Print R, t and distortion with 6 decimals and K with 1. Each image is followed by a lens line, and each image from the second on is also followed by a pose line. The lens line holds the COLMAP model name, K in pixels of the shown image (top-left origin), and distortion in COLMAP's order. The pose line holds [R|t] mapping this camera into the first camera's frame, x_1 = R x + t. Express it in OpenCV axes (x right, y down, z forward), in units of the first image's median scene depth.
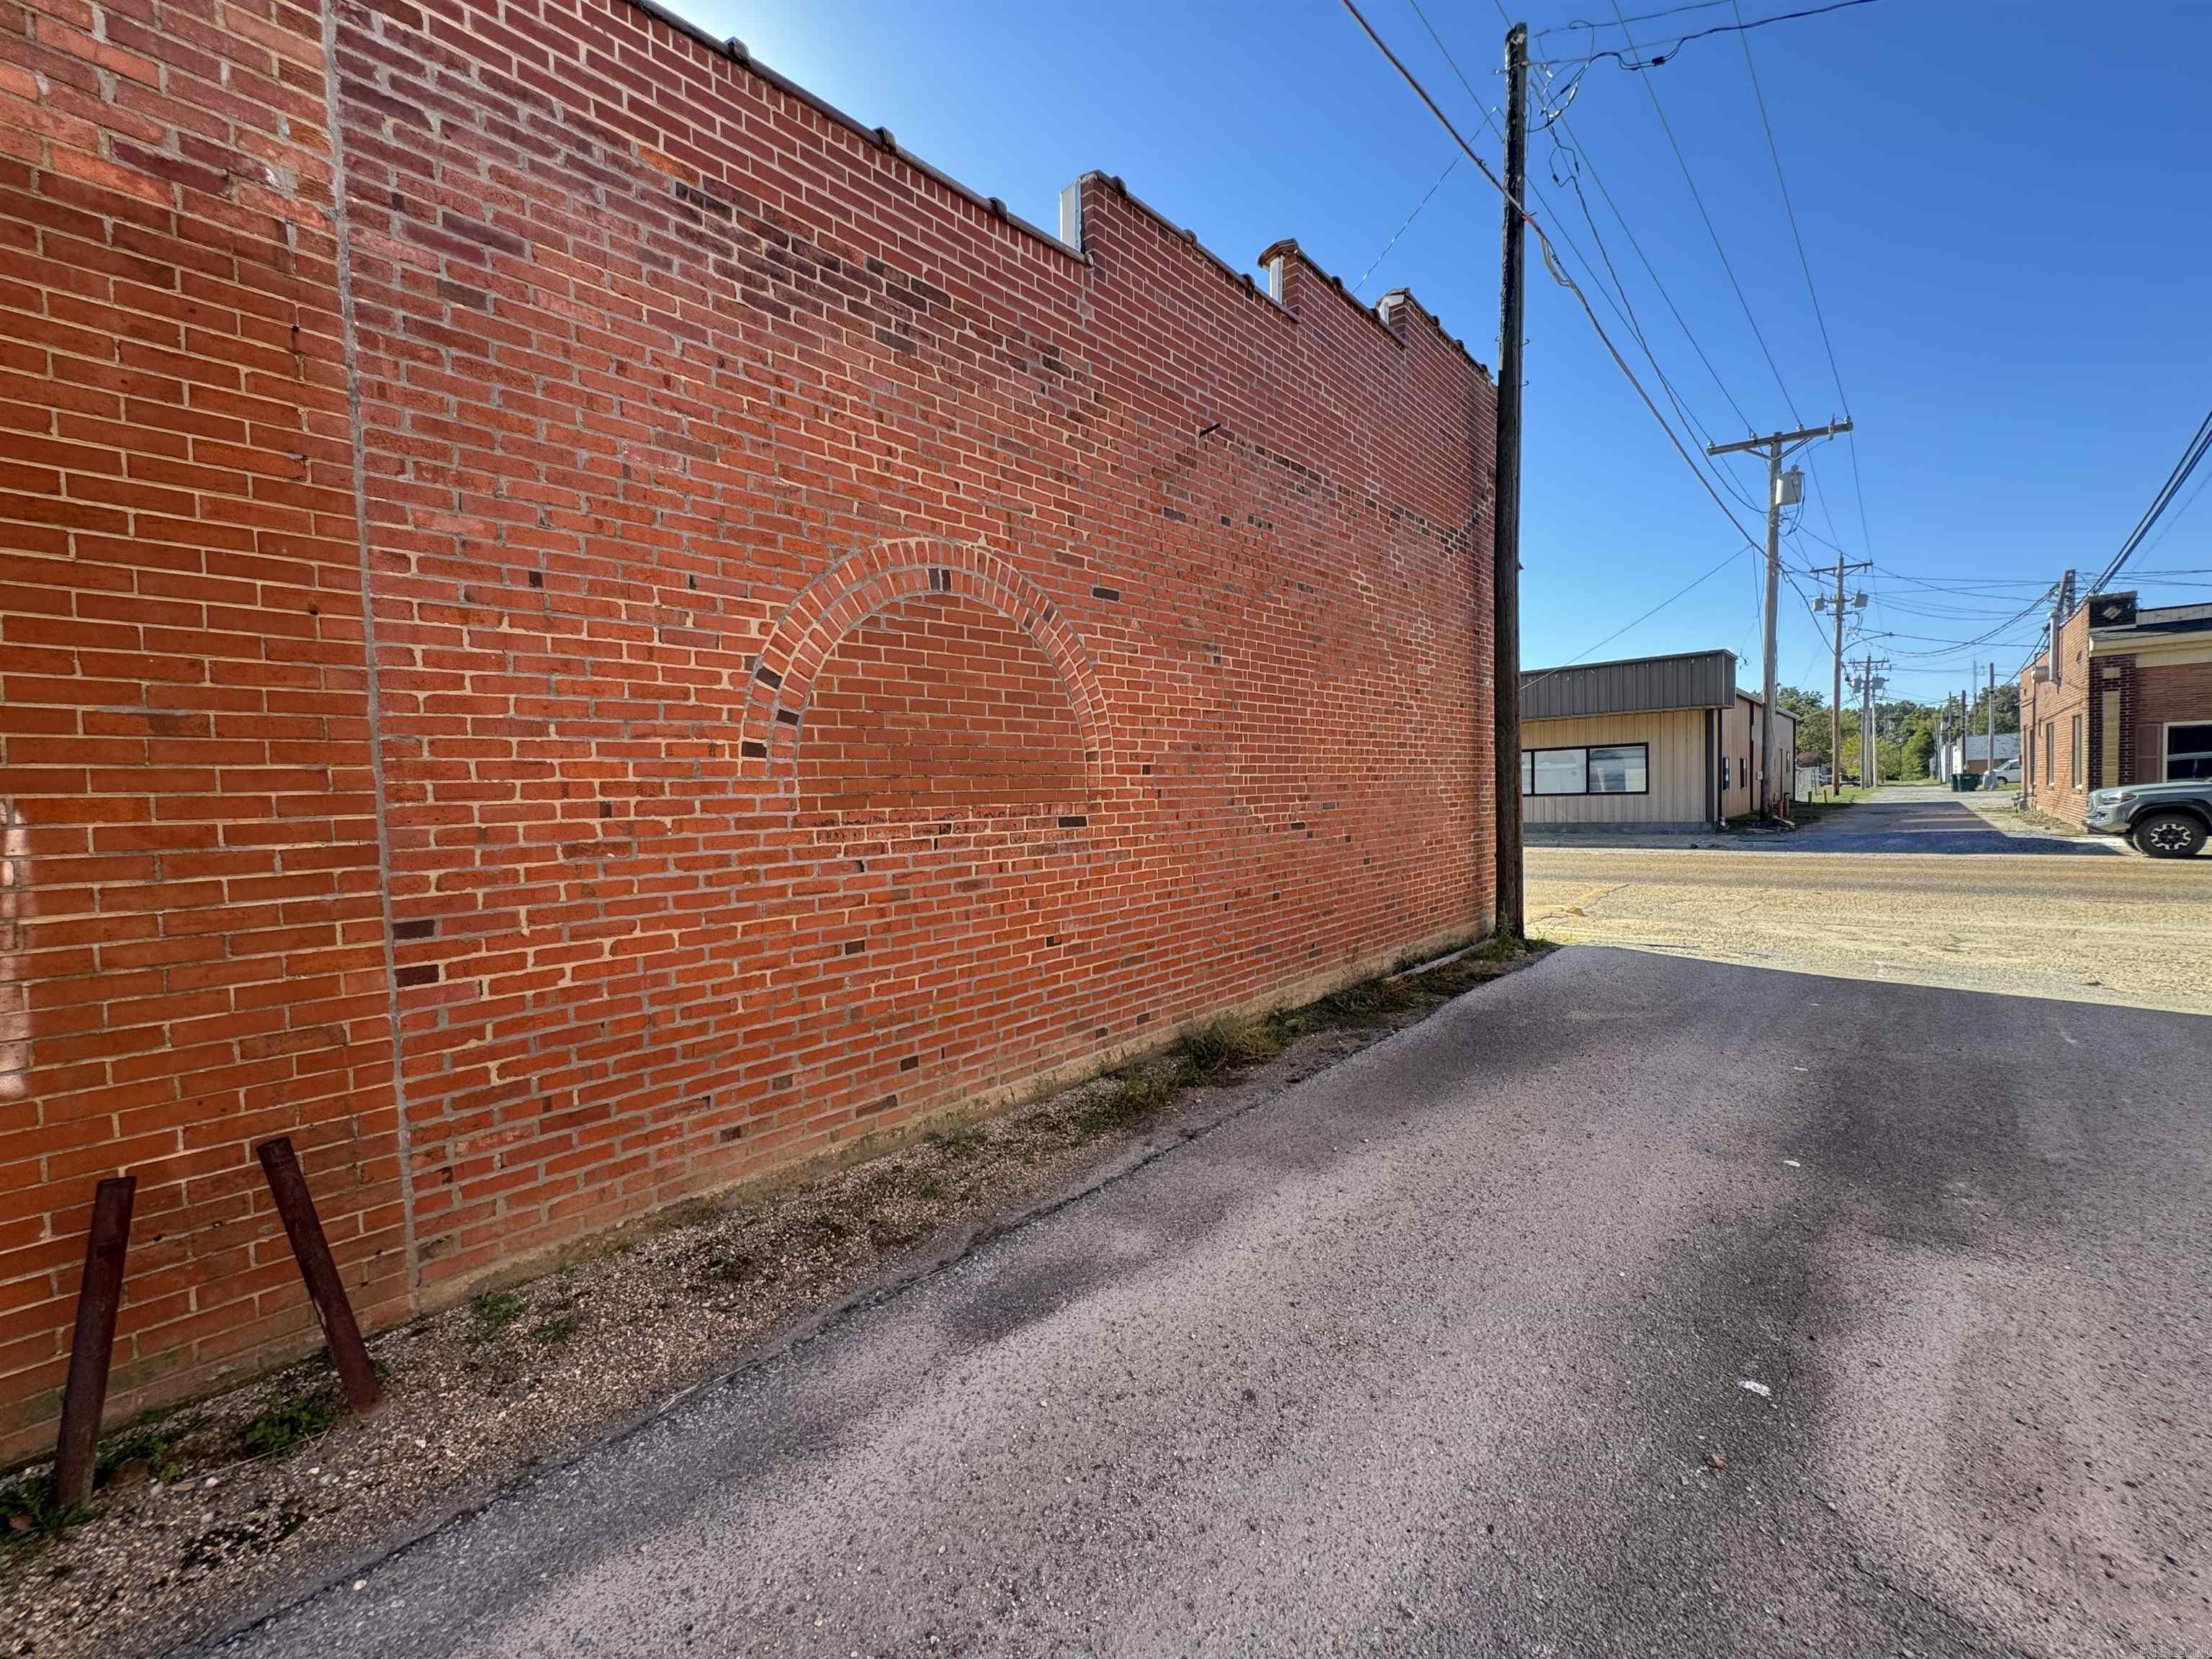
lens RADIAL K [[906.9, 0, 1083.6], [0, 906.9, 827.6], [0, 0, 1]] dist [-0.000927, -0.000950]
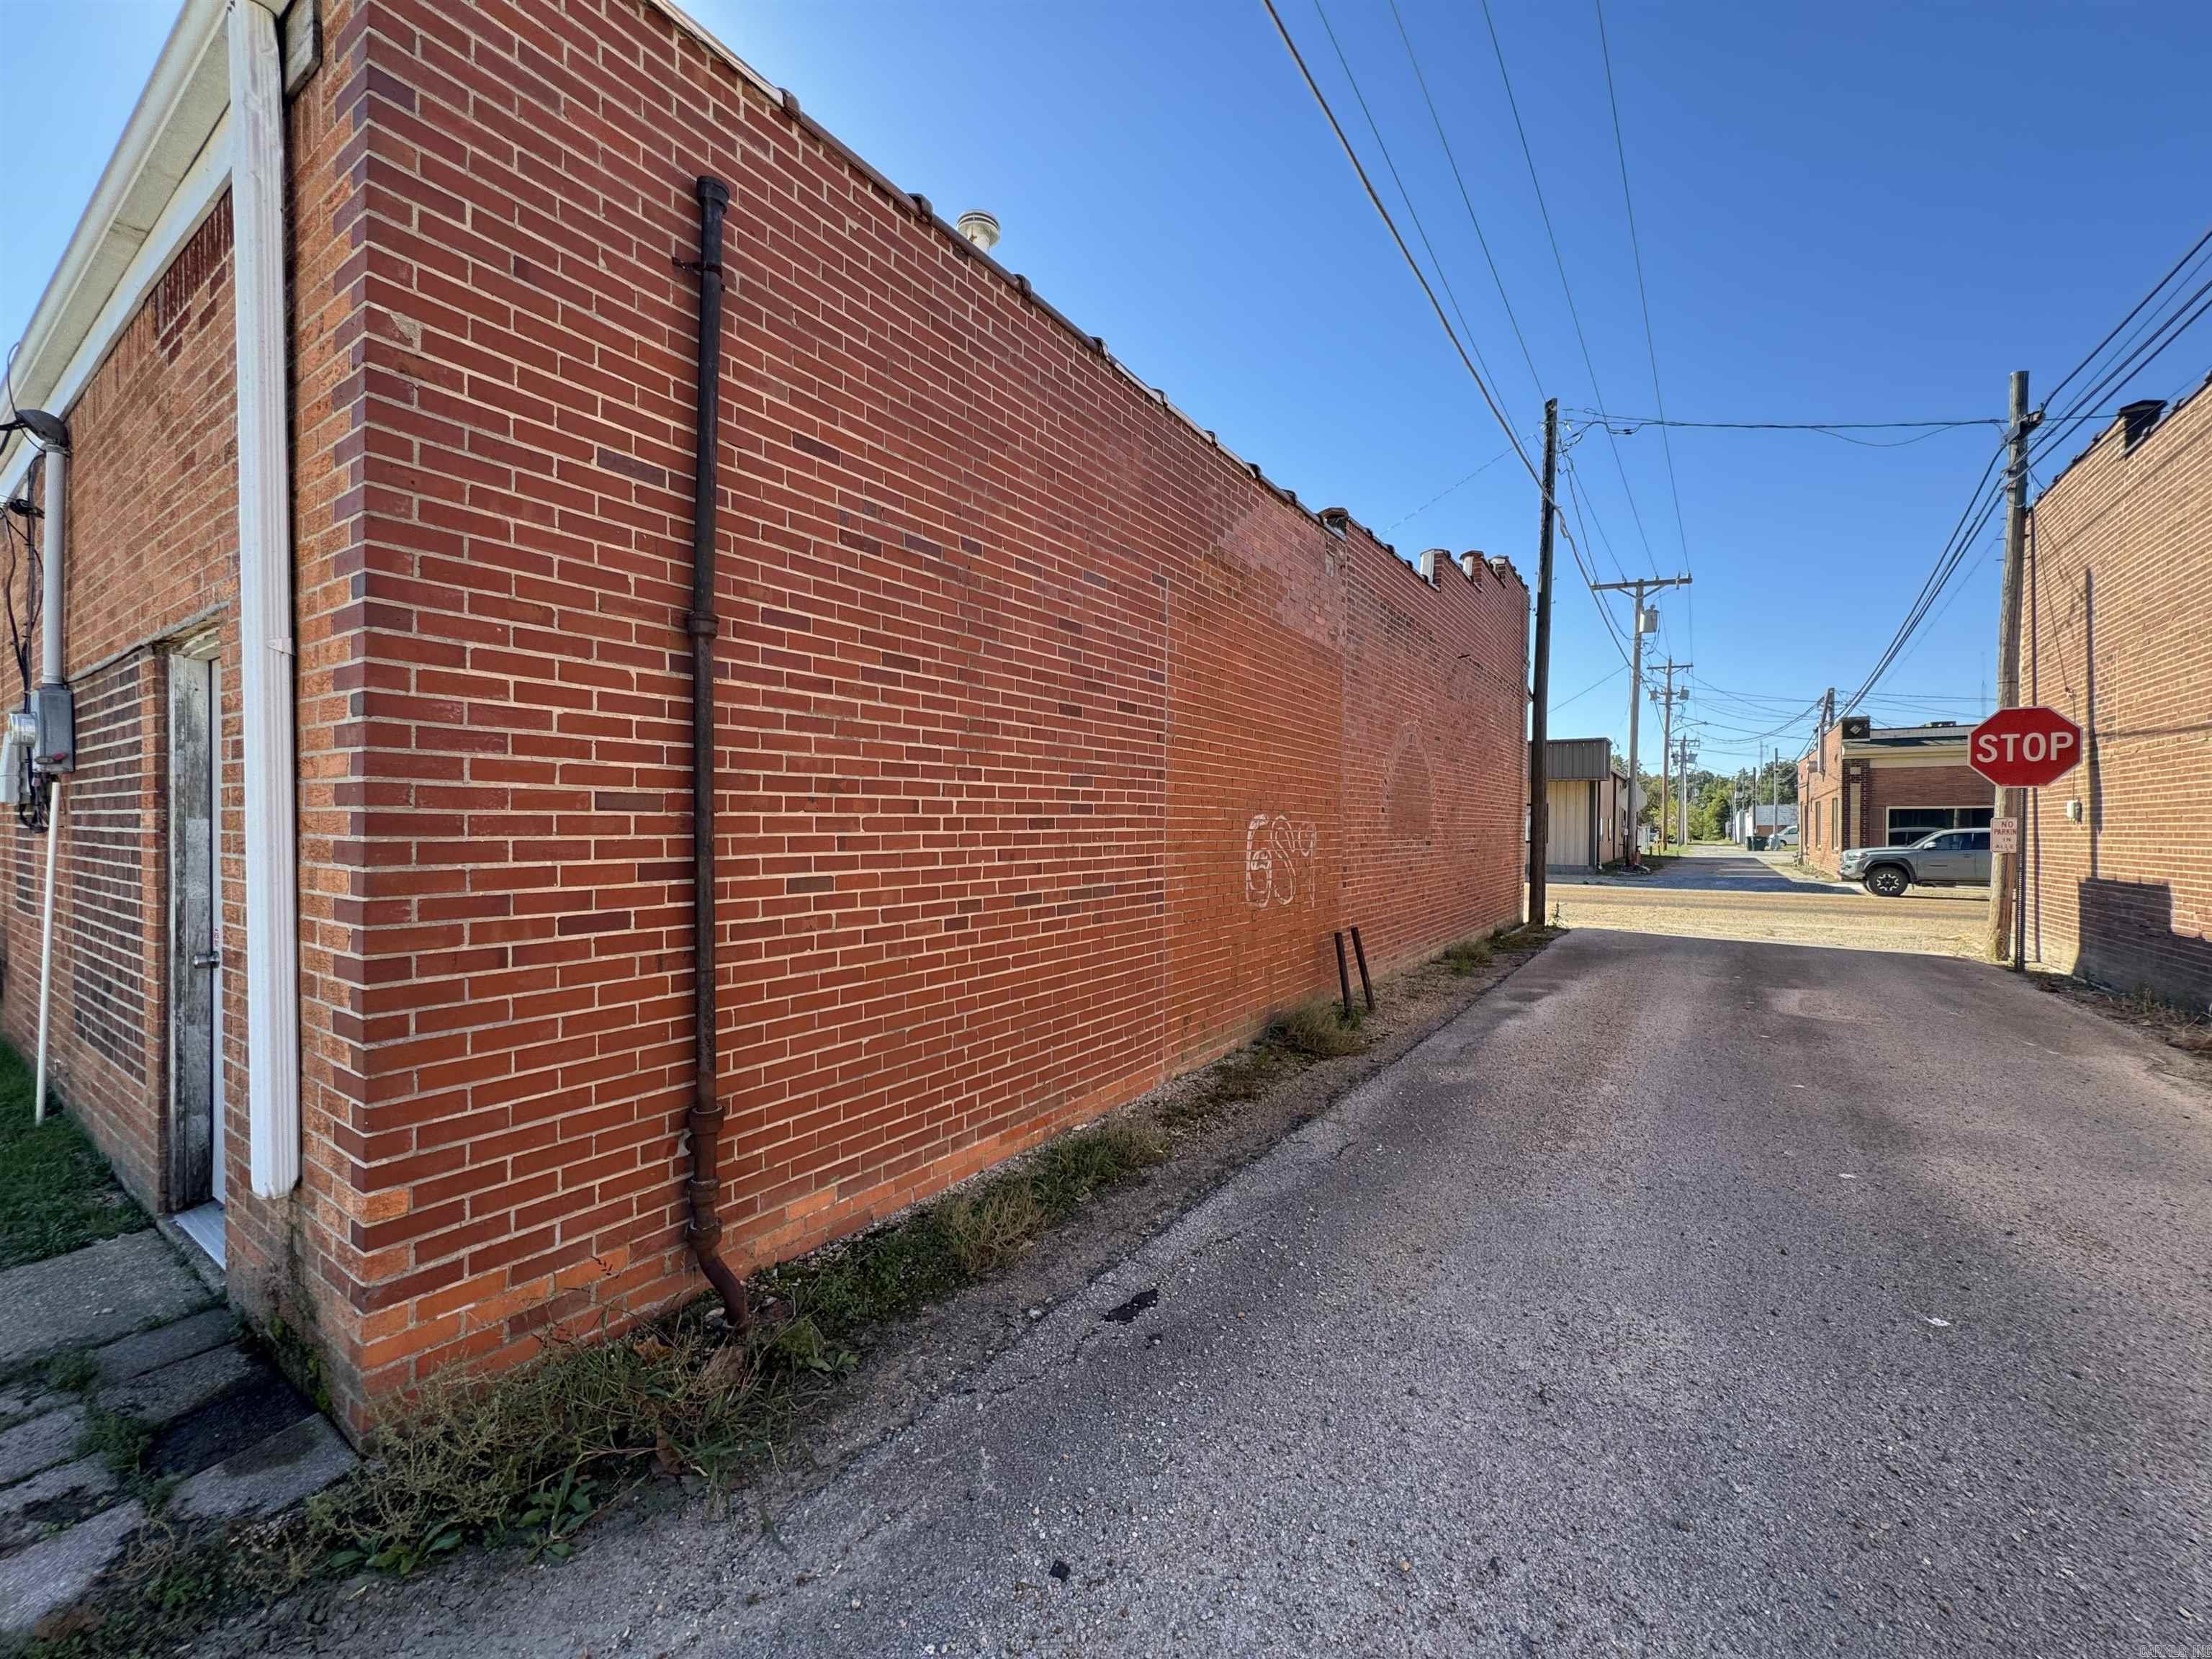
lens RADIAL K [[906.0, 0, 1093.3], [0, 906.0, 823.4], [0, 0, 1]] dist [-0.000277, -0.000570]
pose [[0.988997, 0.038786, 0.142761, -0.230738], [-0.032914, 0.998521, -0.043265, 0.013856], [-0.144228, 0.038090, 0.988811, -0.214136]]
